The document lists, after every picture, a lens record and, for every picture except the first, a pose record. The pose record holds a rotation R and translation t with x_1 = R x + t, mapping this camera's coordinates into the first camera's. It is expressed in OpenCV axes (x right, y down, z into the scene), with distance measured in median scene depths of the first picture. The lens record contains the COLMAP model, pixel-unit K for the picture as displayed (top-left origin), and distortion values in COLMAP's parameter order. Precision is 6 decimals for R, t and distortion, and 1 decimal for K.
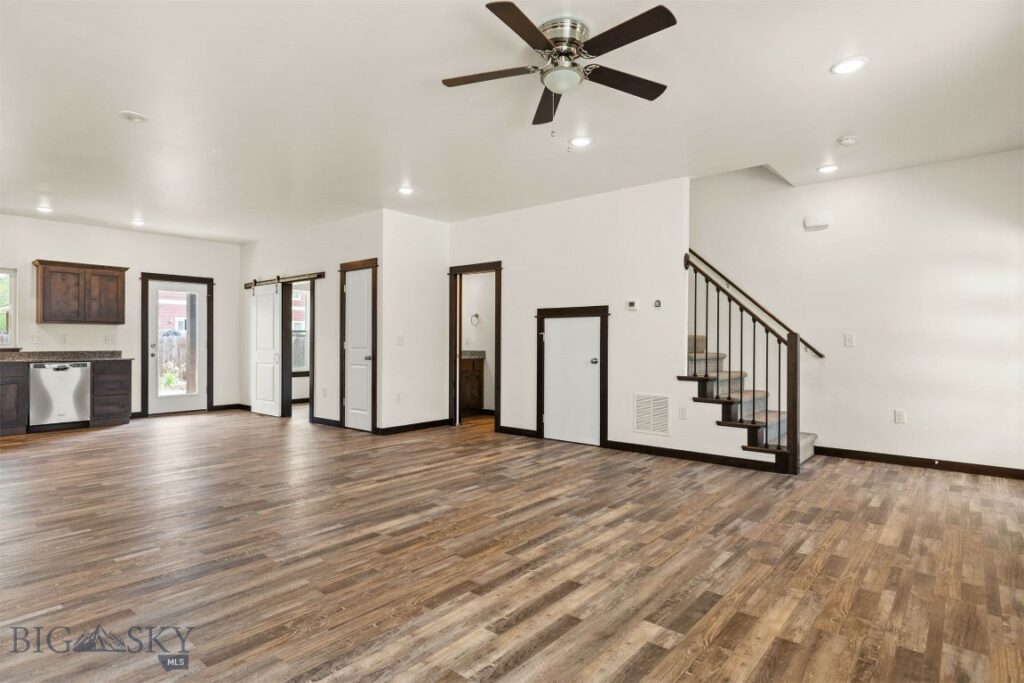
lens RADIAL K [[554.5, 0, 510.4], [0, 554.5, 340.4], [0, 0, 1]] dist [-0.006358, -0.002615]
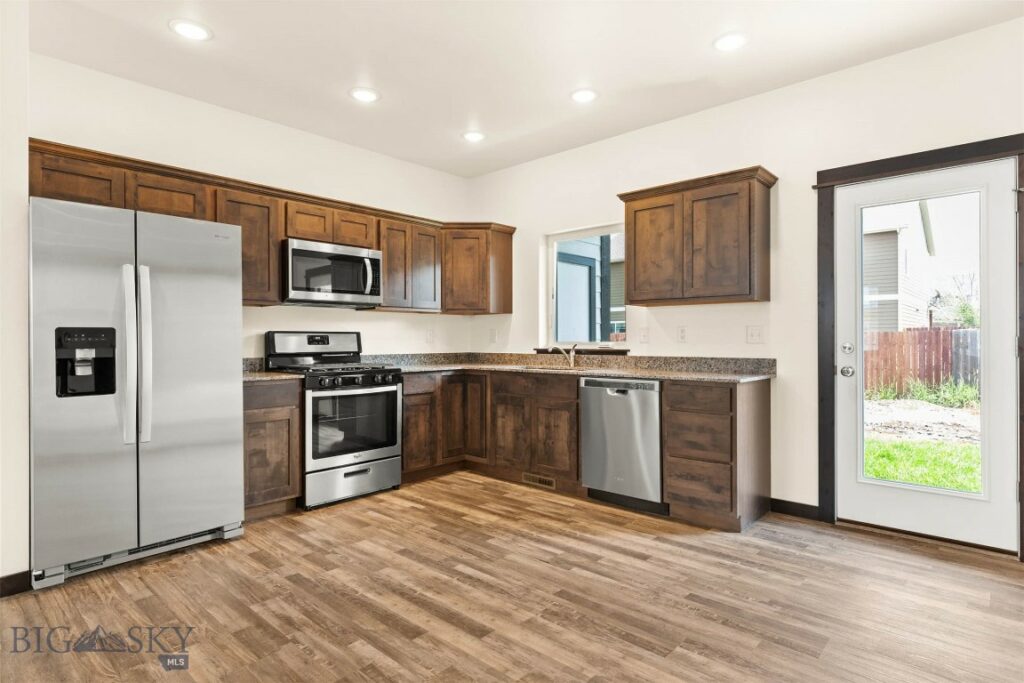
lens RADIAL K [[554.5, 0, 511.2], [0, 554.5, 334.5], [0, 0, 1]] dist [-0.006358, -0.002615]
pose [[-0.033233, -0.010867, -0.999389, -0.268975], [0.004541, 0.999929, -0.011024, 0.003197], [0.999437, -0.004905, -0.033181, 0.863970]]
